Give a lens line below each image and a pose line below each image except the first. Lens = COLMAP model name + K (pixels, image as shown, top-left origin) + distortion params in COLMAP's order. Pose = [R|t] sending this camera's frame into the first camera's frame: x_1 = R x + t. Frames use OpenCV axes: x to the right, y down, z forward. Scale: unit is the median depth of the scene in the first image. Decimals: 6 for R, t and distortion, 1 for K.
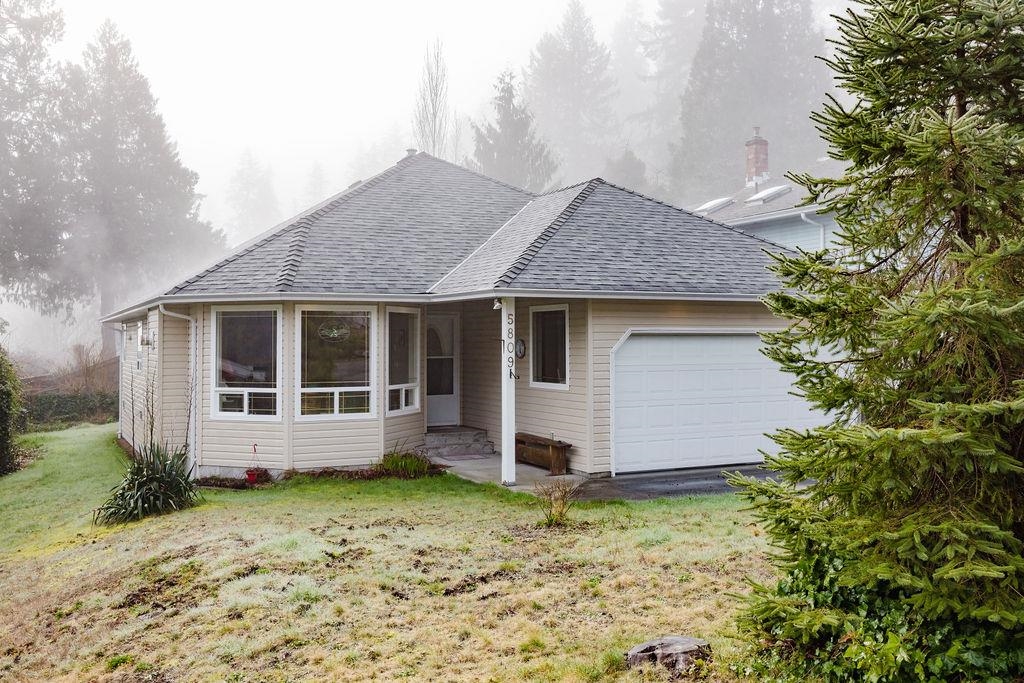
lens RADIAL K [[1003.6, 0, 512.3], [0, 1003.6, 341.1], [0, 0, 1]] dist [-0.002813, 0.000000]
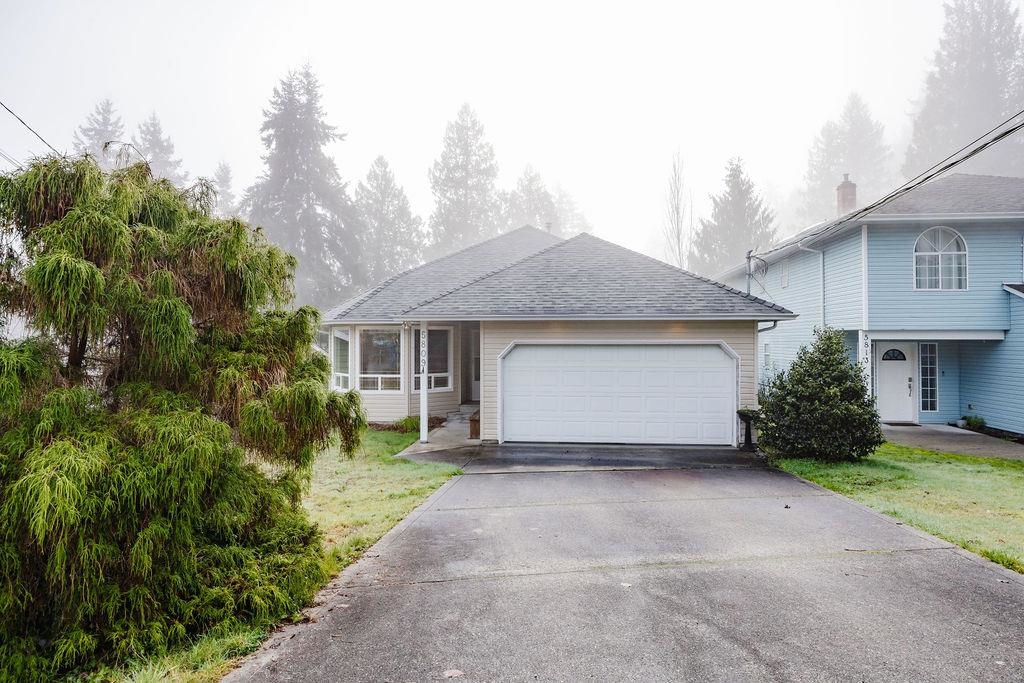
lens RADIAL K [[599.6, 0, 507.7], [0, 599.6, 333.6], [0, 0, 1]] dist [-0.012630, -0.003339]
pose [[0.836207, -0.002617, -0.548407, 0.544978], [-0.001339, 0.999976, -0.006814, -0.016055], [0.548412, 0.006432, 0.836183, 0.268461]]
